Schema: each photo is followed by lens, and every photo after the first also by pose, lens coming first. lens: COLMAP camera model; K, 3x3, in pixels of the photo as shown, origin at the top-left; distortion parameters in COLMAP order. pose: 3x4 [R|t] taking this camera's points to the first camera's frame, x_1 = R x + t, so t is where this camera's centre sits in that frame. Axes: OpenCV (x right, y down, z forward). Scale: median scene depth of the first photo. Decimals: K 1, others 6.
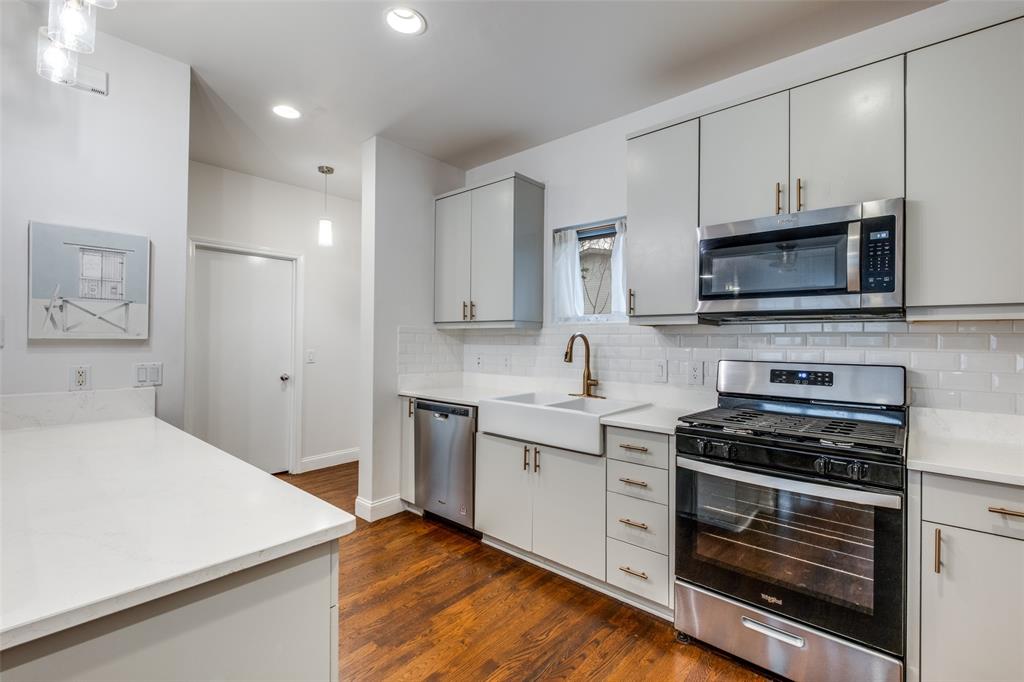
lens RADIAL K [[452.2, 0, 508.1], [0, 452.2, 339.8], [0, 0, 1]] dist [0.008283, -0.001336]
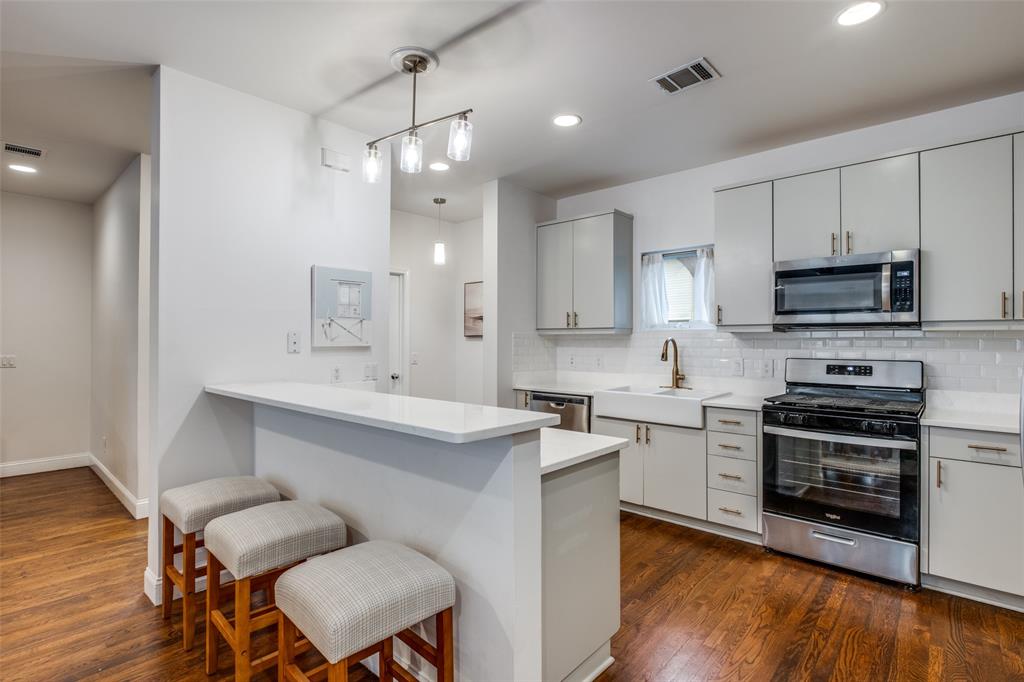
lens RADIAL K [[486.8, 0, 512.8], [0, 486.8, 340.4], [0, 0, 1]] dist [-0.002415, 0.002267]
pose [[0.999935, -0.007624, -0.008481, -0.370076], [0.007633, 0.999970, 0.001025, -0.017438], [0.008473, -0.001090, 0.999964, -0.496348]]
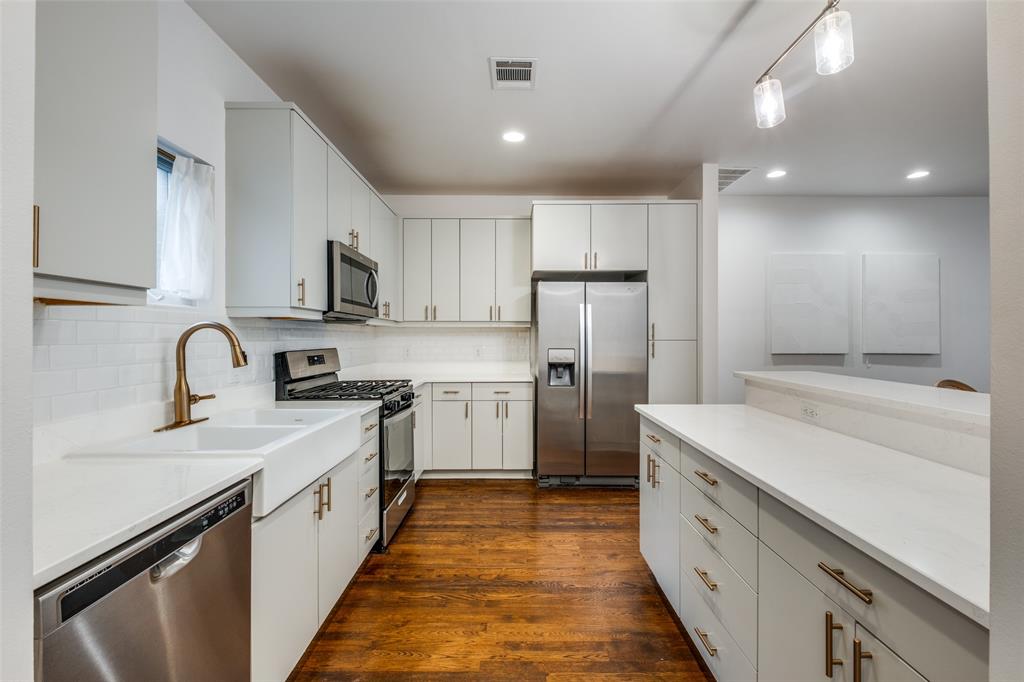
lens RADIAL K [[452.2, 0, 509.9], [0, 452.2, 341.2], [0, 0, 1]] dist [0.008283, -0.001336]
pose [[-0.670633, -0.019507, 0.741533, -0.808639], [-0.011831, 0.999808, 0.015602, -0.008277], [-0.741695, 0.001690, -0.670735, 1.494773]]
